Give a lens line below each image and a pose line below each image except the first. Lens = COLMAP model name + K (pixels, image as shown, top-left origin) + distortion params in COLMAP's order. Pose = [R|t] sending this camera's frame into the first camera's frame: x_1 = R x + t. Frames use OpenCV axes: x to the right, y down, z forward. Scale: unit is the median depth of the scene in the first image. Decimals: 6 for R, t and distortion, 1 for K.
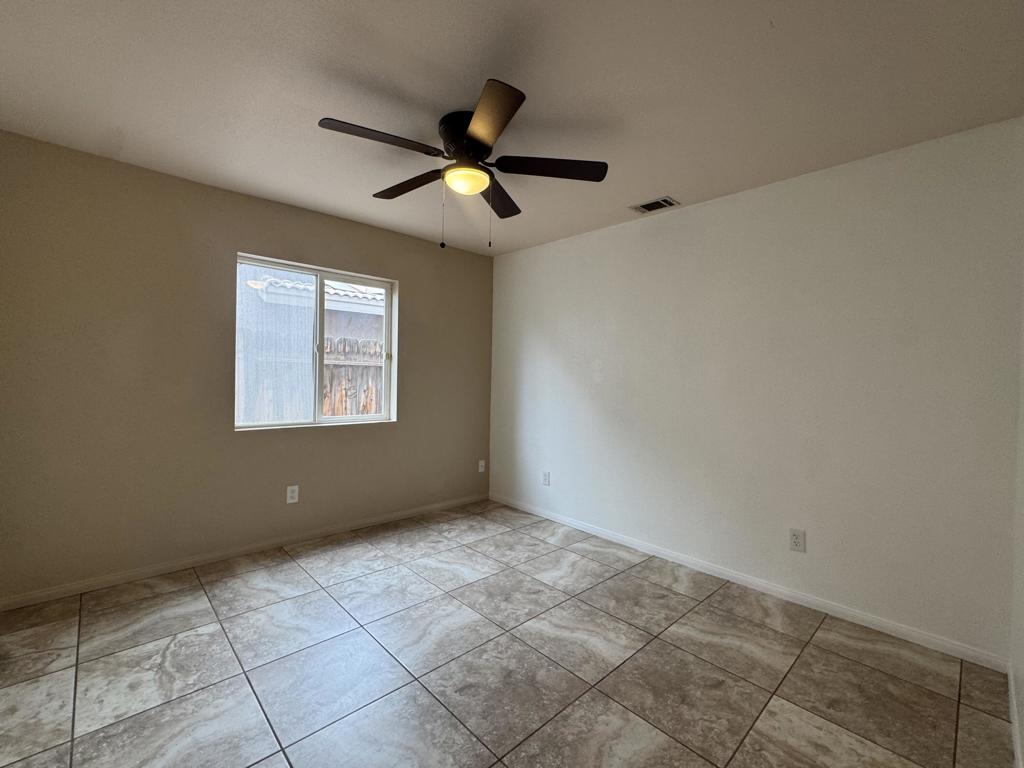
lens RADIAL K [[440.8, 0, 510.7], [0, 440.8, 381.6], [0, 0, 1]] dist [0.002141, 0.000310]
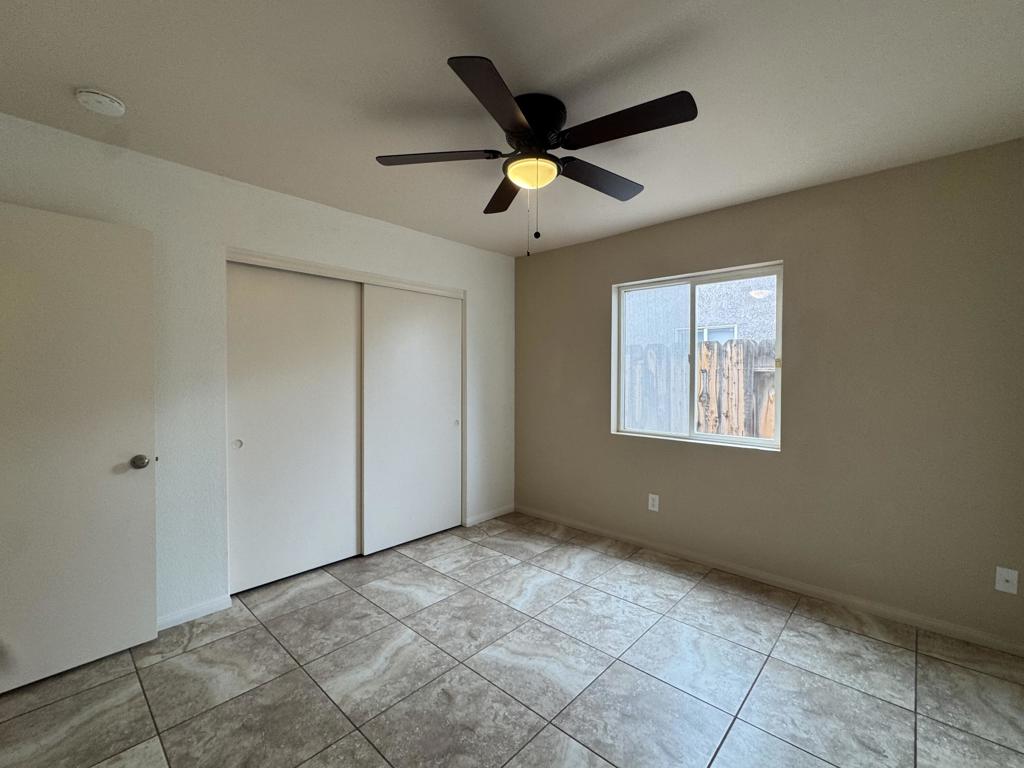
lens RADIAL K [[440.8, 0, 510.9], [0, 440.8, 382.7], [0, 0, 1]] dist [0.002141, 0.000310]
pose [[0.073076, -0.000778, -0.997326, 0.596014], [-0.014886, 0.999887, -0.001871, -0.022360], [0.997215, 0.014983, 0.073057, 0.676637]]
